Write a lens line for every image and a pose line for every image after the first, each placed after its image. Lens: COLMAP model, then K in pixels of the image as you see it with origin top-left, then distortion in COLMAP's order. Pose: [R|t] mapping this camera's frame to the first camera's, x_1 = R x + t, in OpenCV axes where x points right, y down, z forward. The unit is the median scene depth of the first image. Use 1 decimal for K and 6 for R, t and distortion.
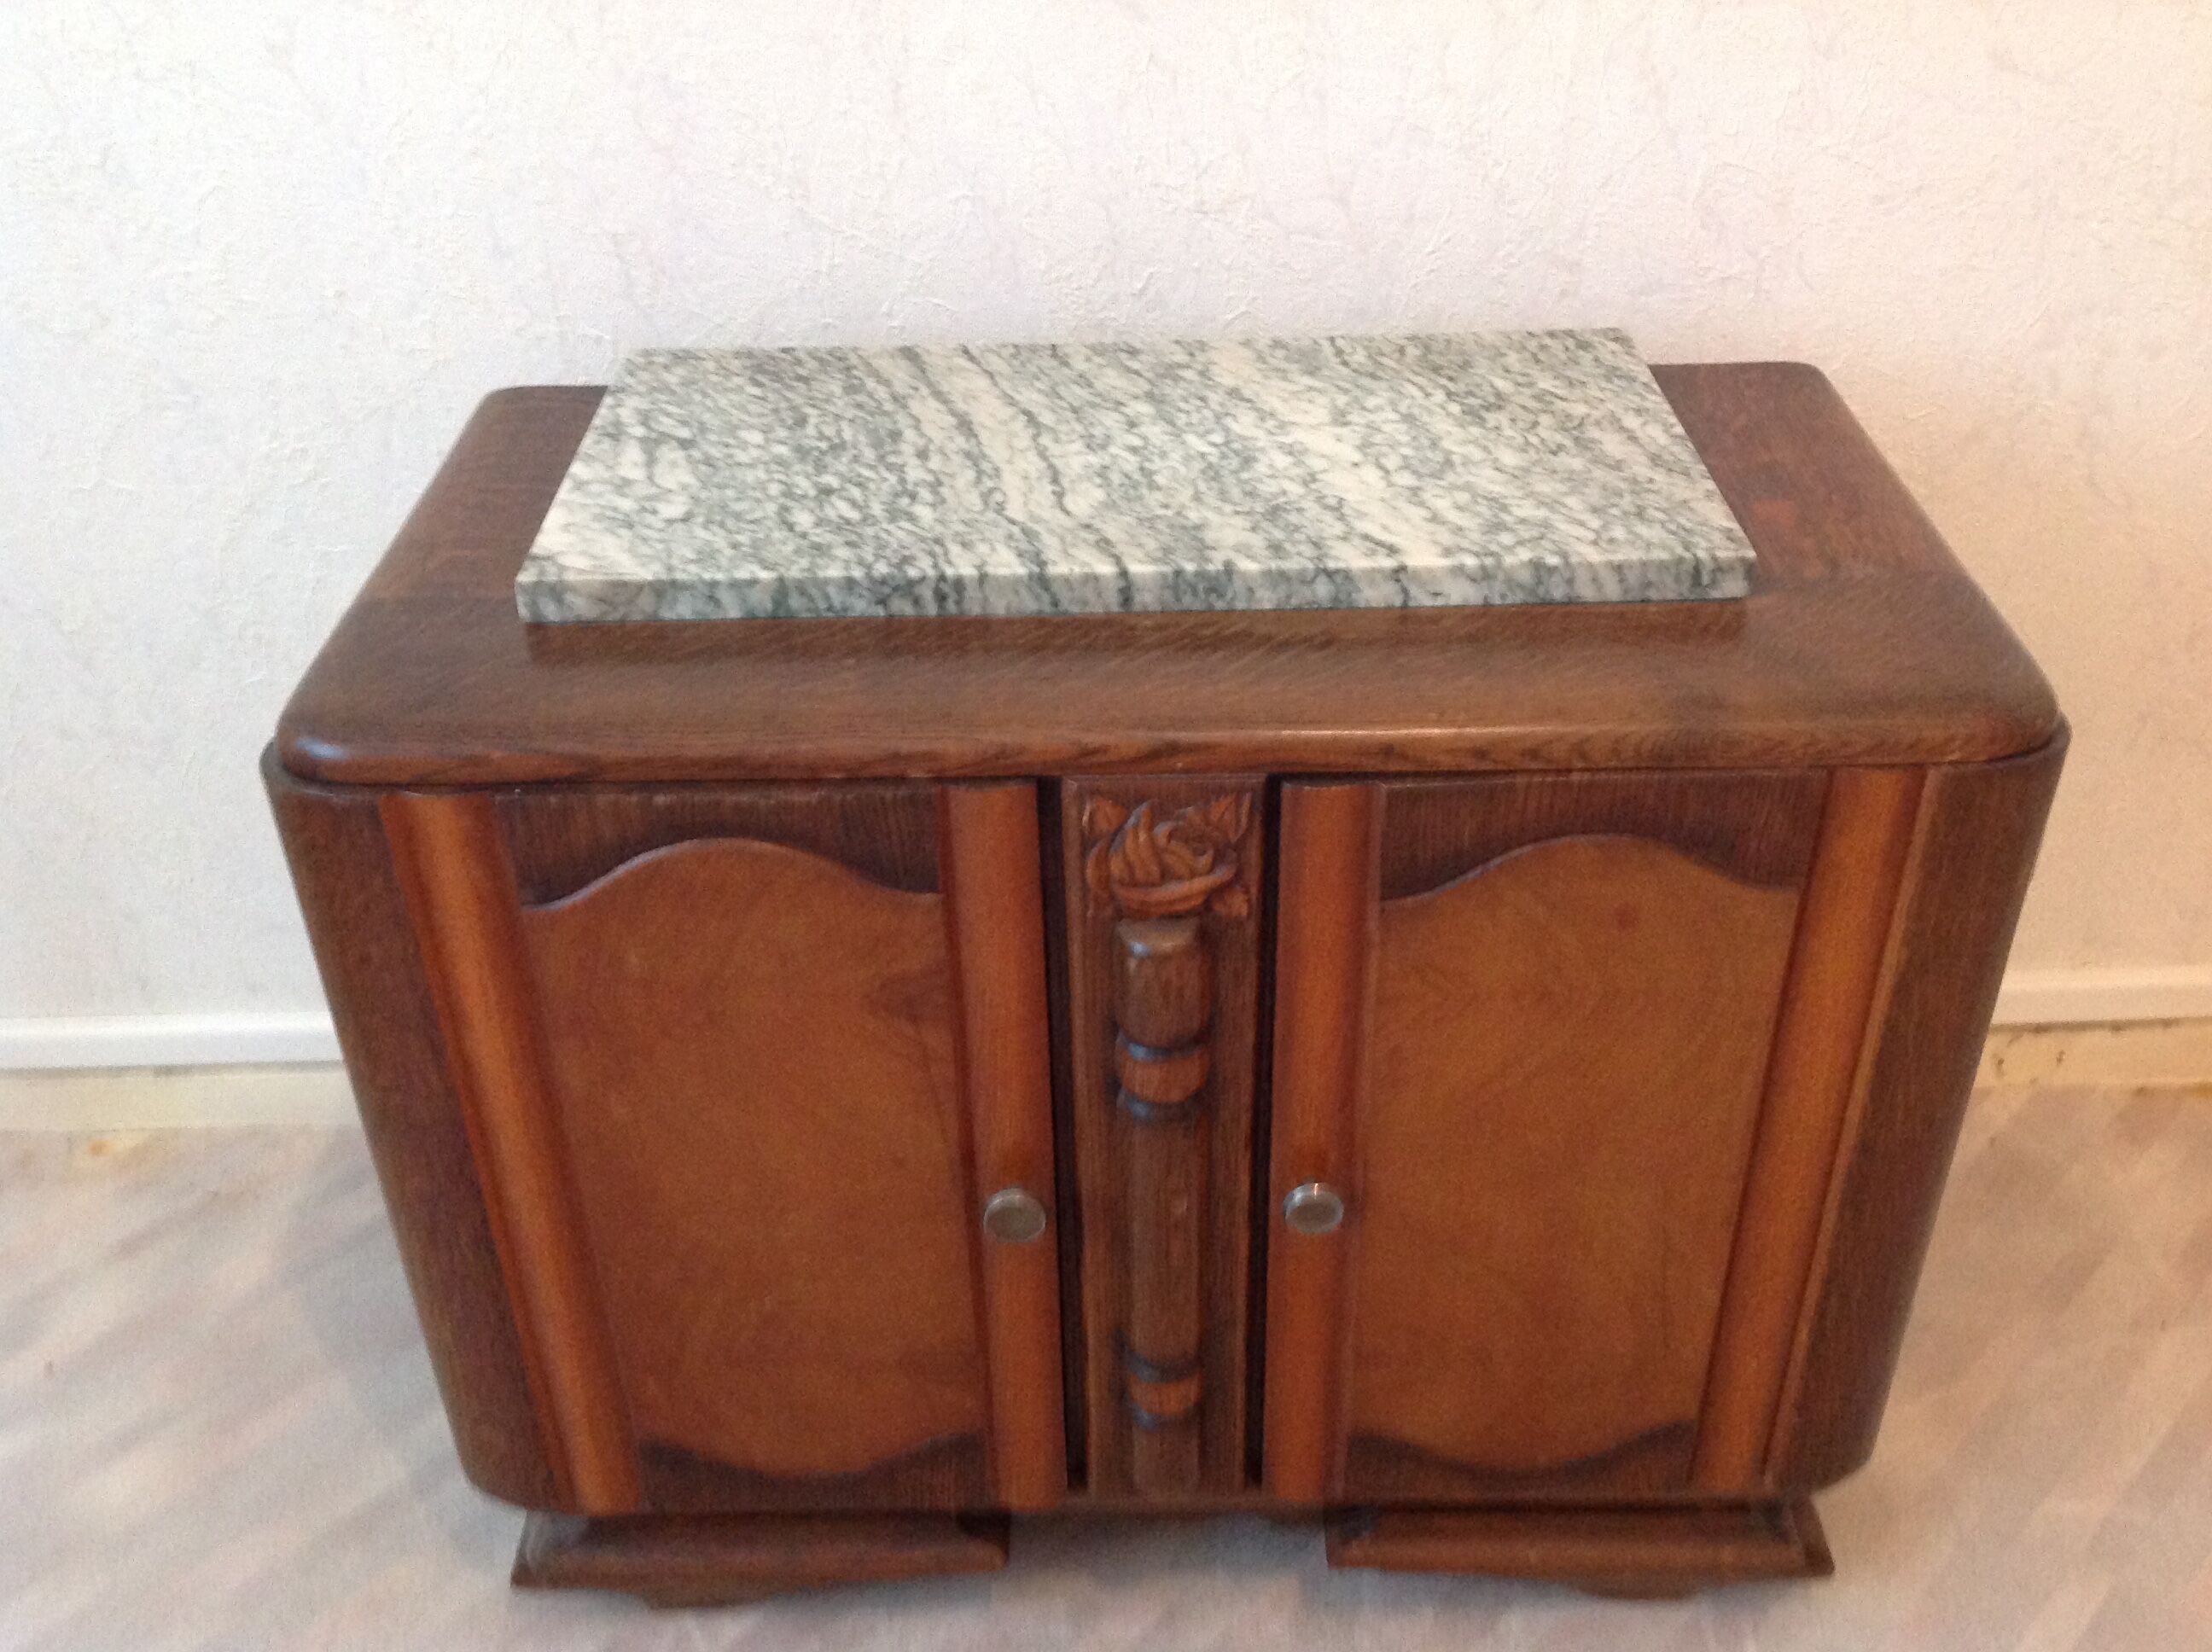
lens RADIAL K [[2090.3, 0, 1111.9], [0, 2090.3, 815.7], [0, 0, 1]] dist [0.155716, -0.388286]
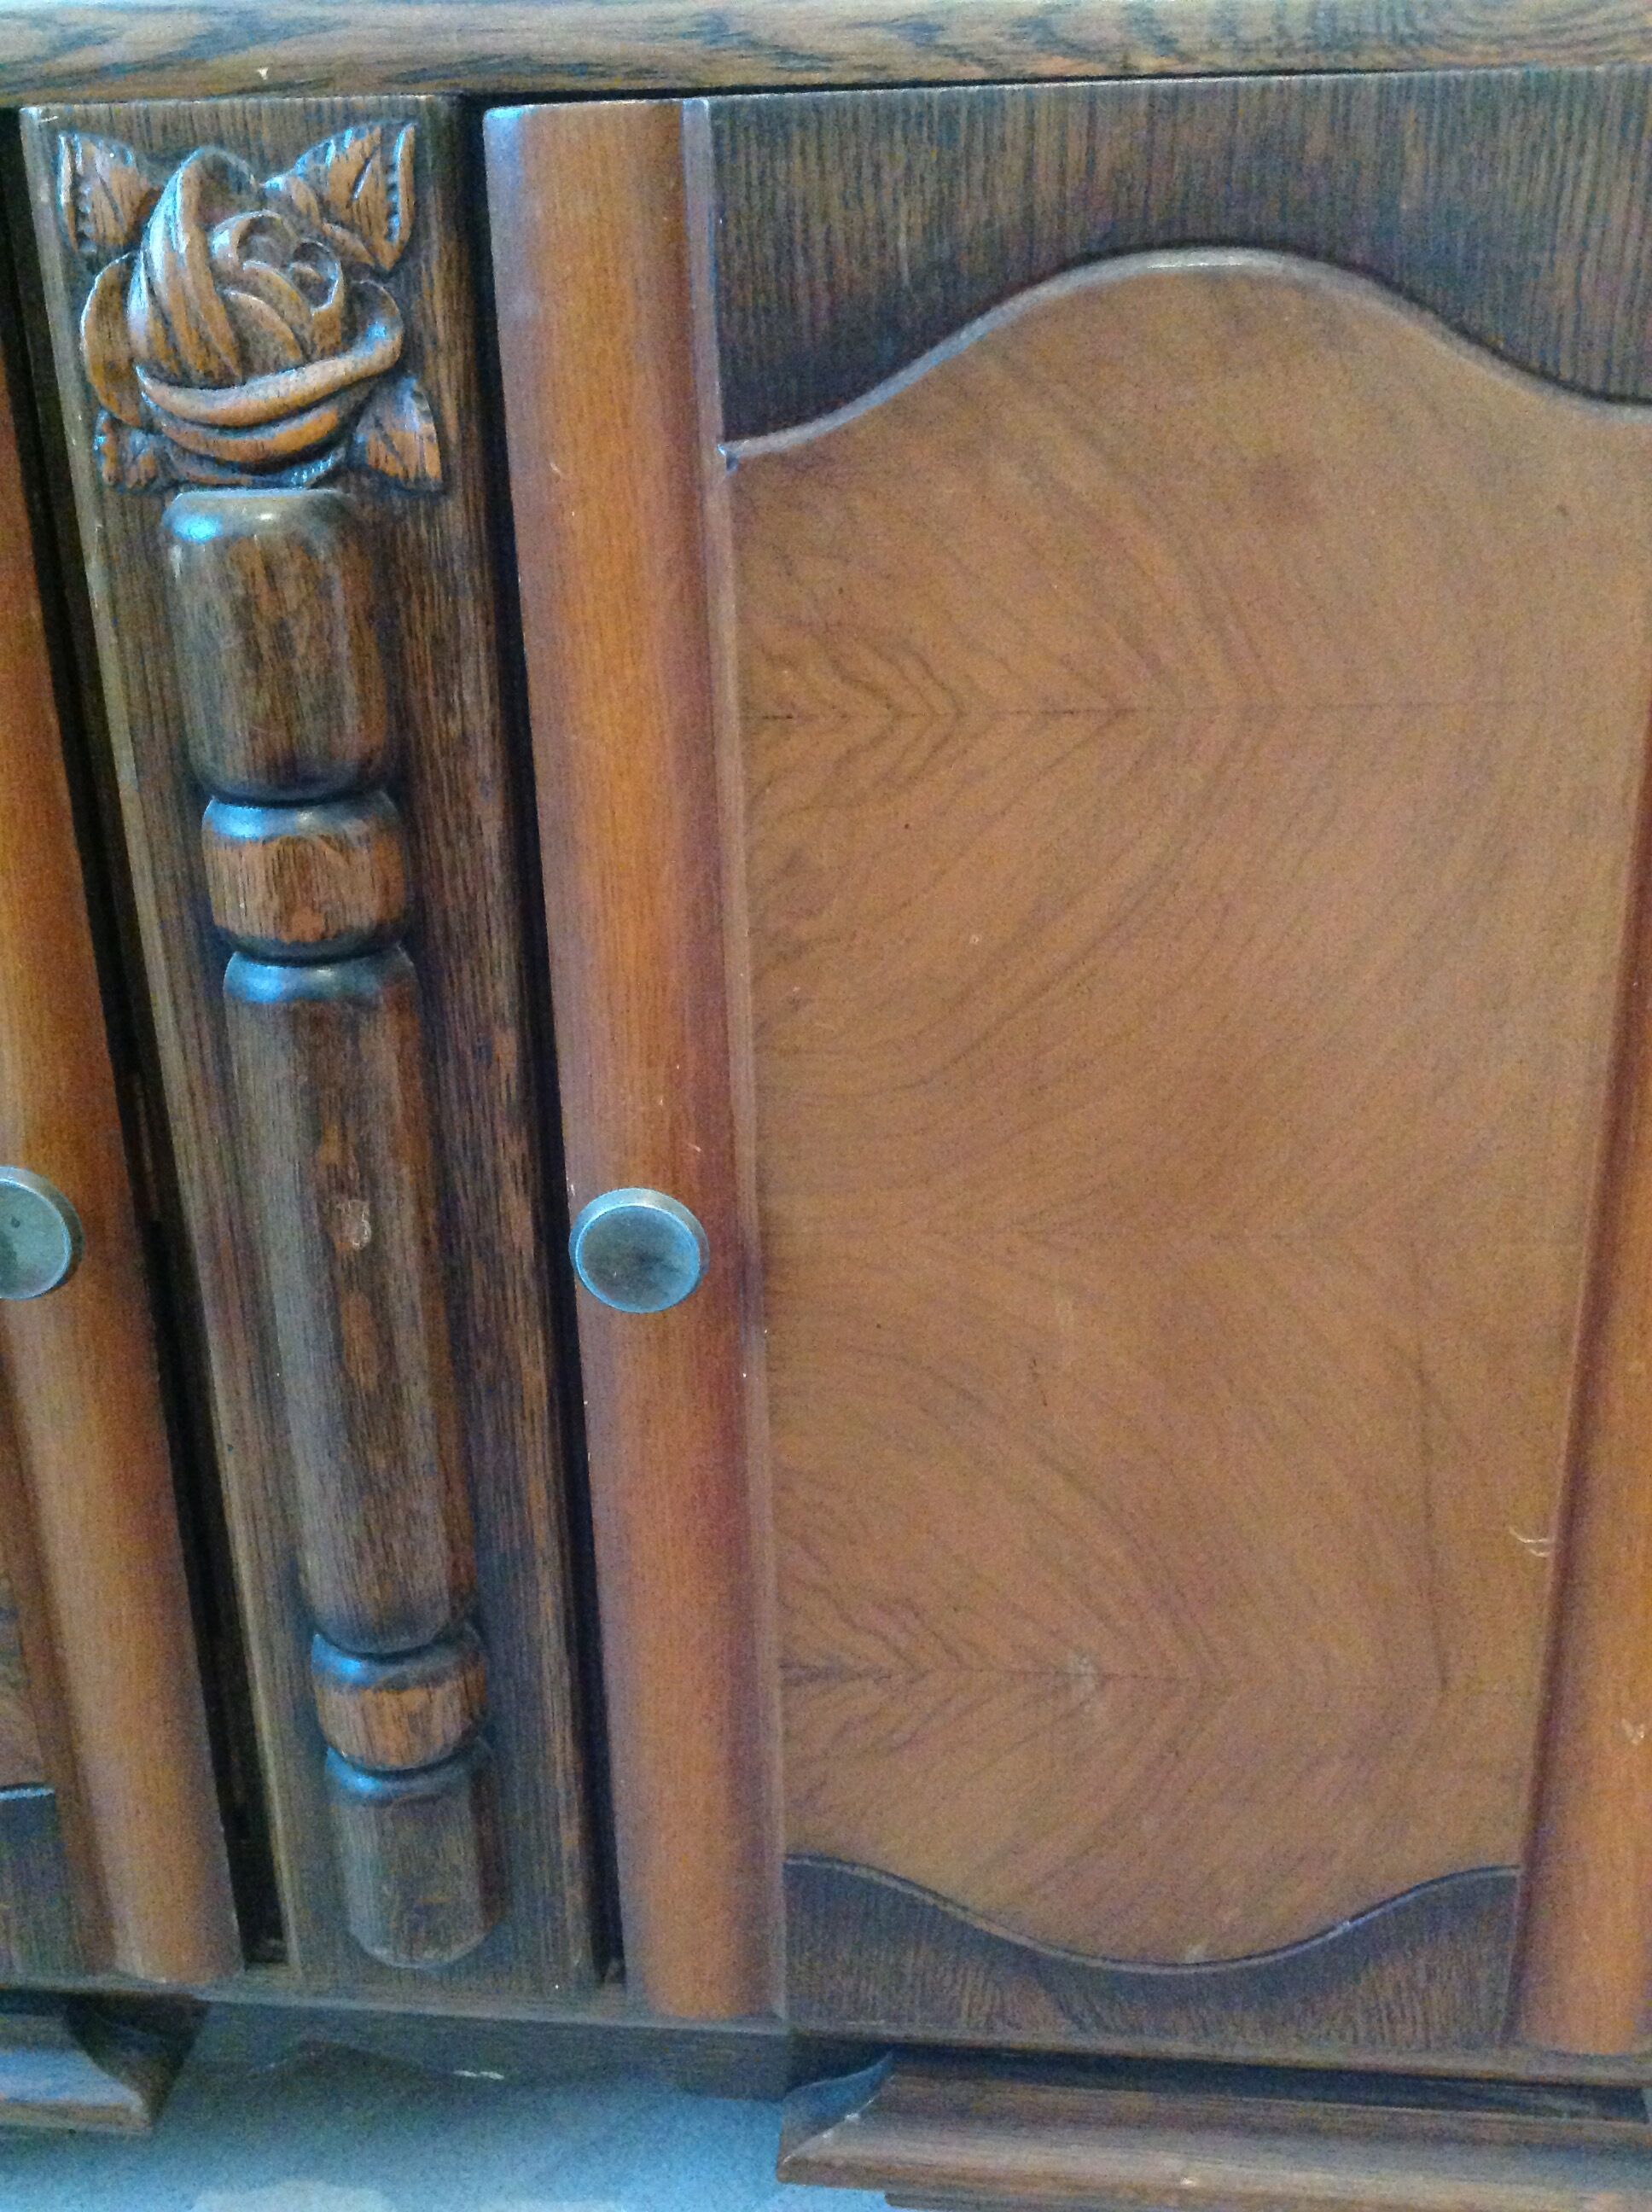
lens RADIAL K [[2090.3, 0, 826.0], [0, 2090.3, 1106.0], [0, 0, 1]] dist [0.155716, -0.388286]
pose [[0.995049, 0.029018, -0.095051, 0.179415], [-0.049413, 0.974283, -0.219842, 0.254979], [0.086227, 0.223450, 0.970894, 0.542465]]
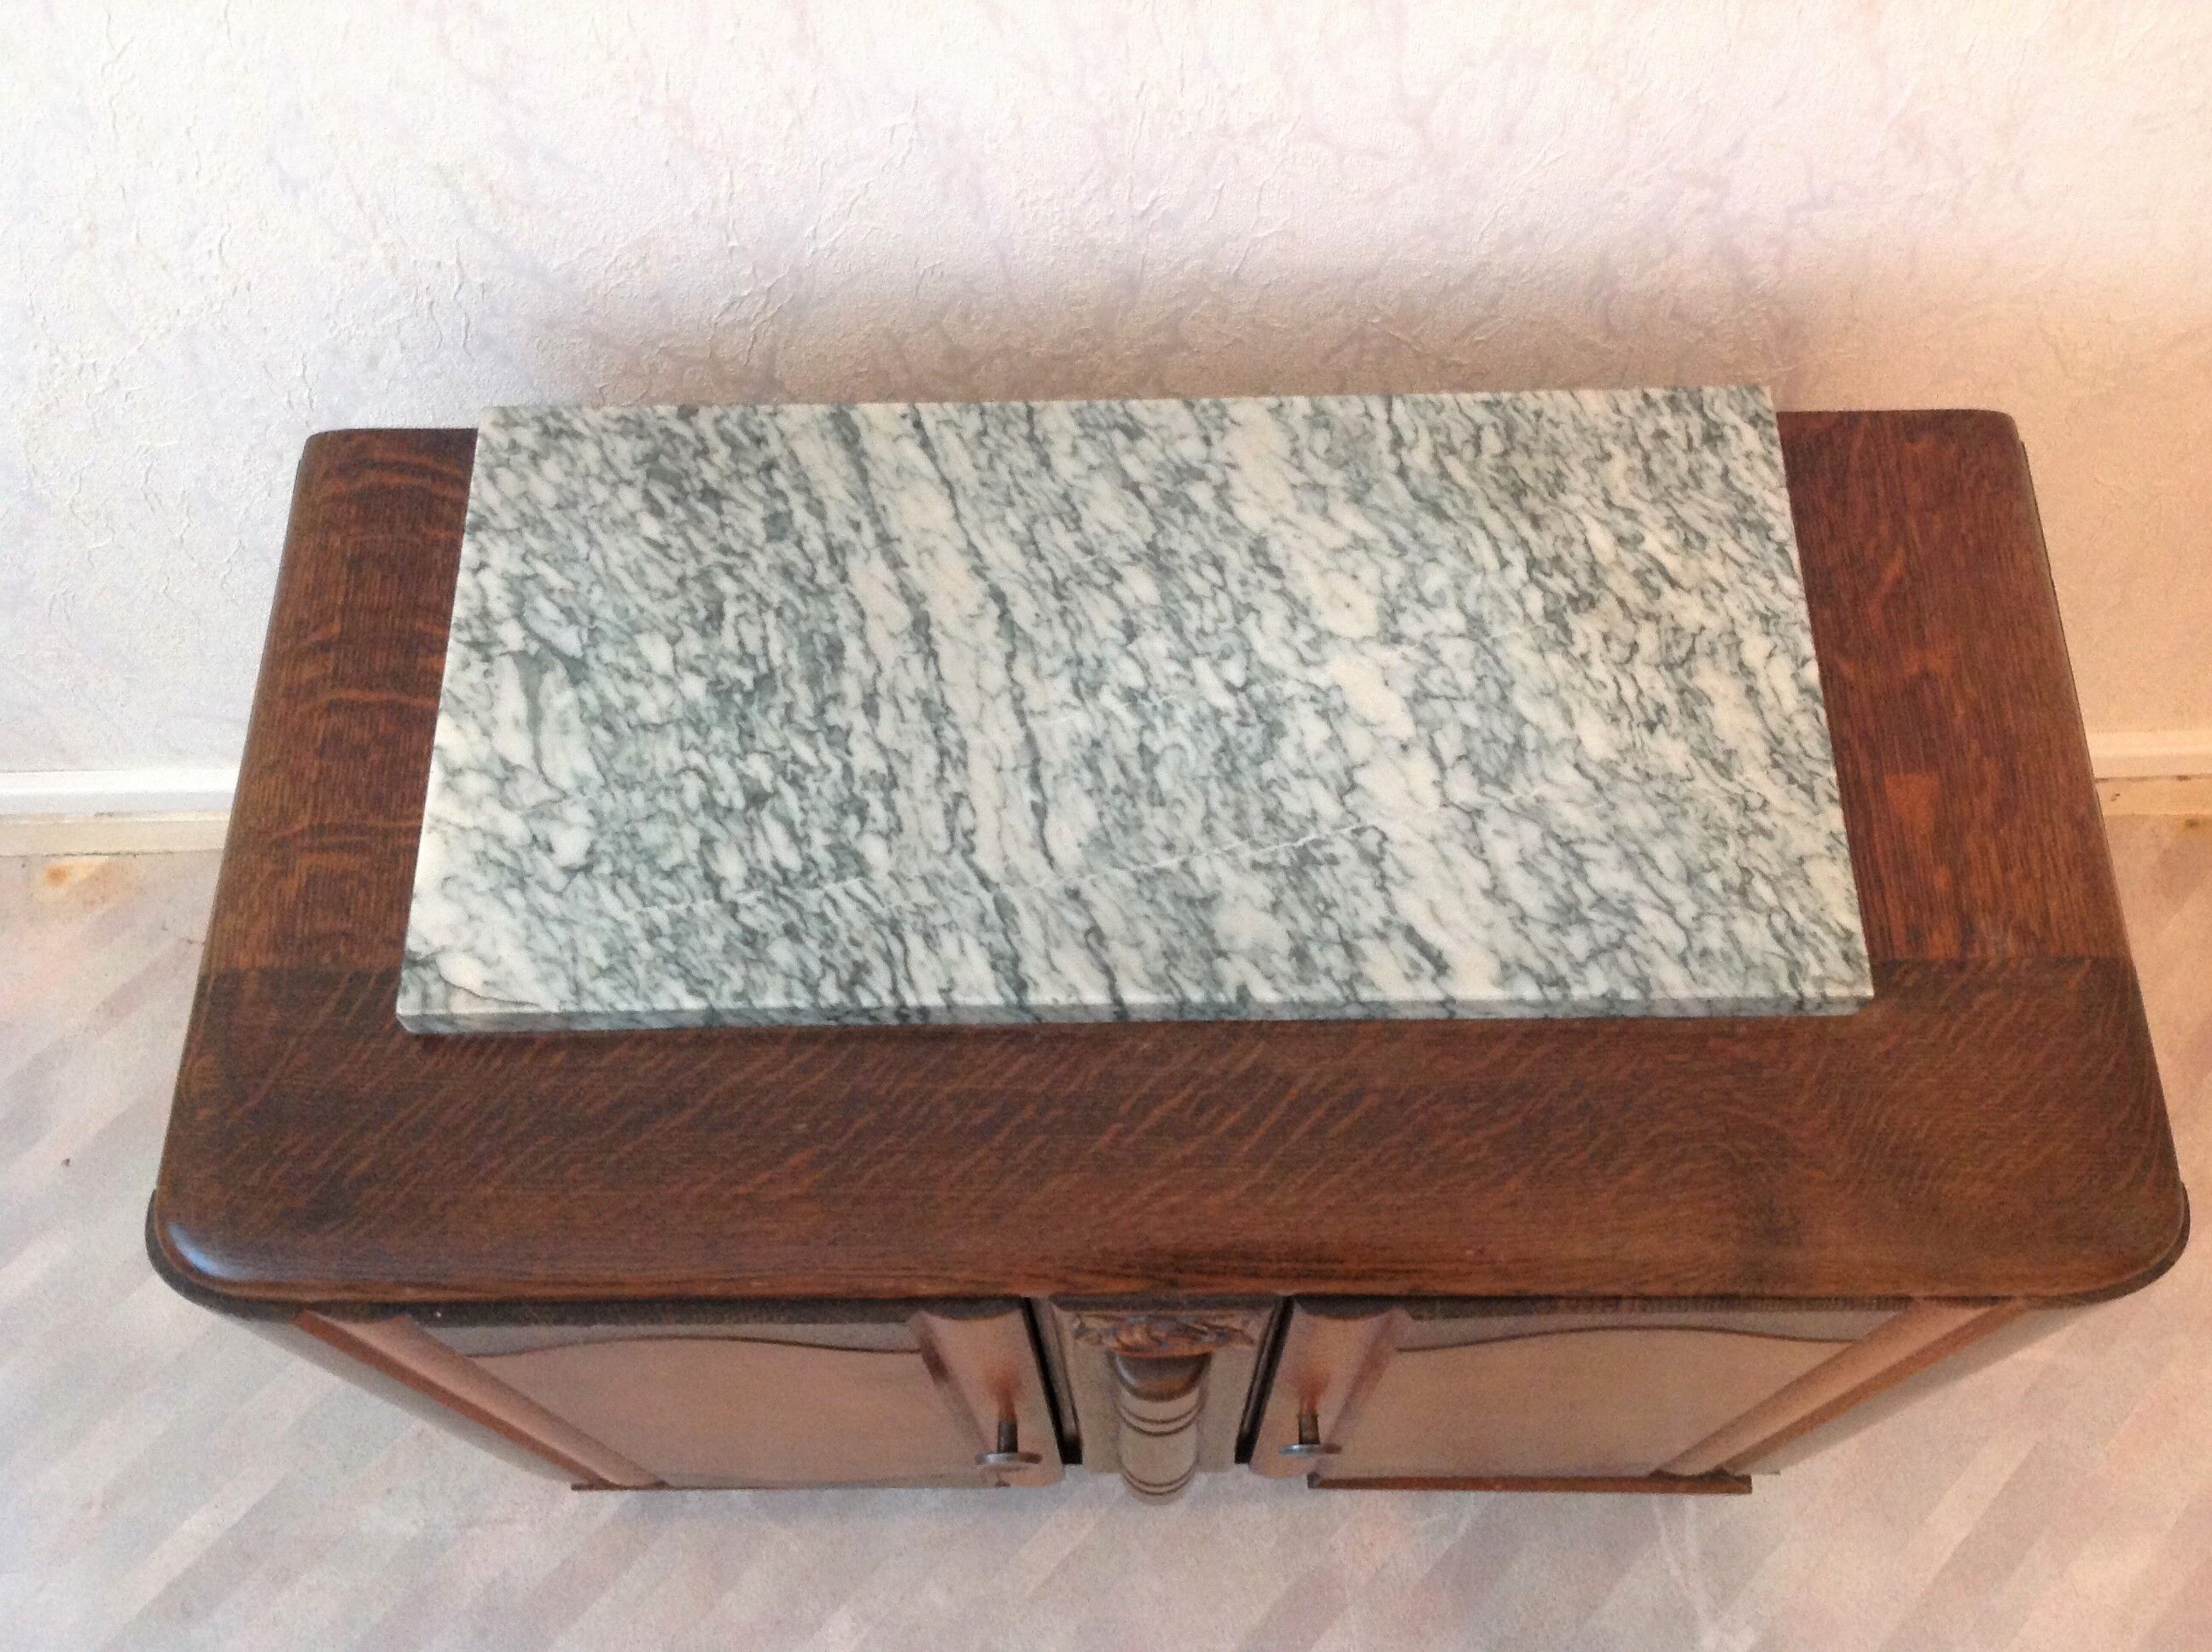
lens RADIAL K [[2090.3, 0, 1111.9], [0, 2090.3, 815.7], [0, 0, 1]] dist [0.155716, -0.388286]
pose [[0.999999, 0.000627, 0.001181, 0.001951], [-0.001150, 0.853566, 0.520983, -0.586218], [-0.000681, -0.520984, 0.853566, 0.304239]]
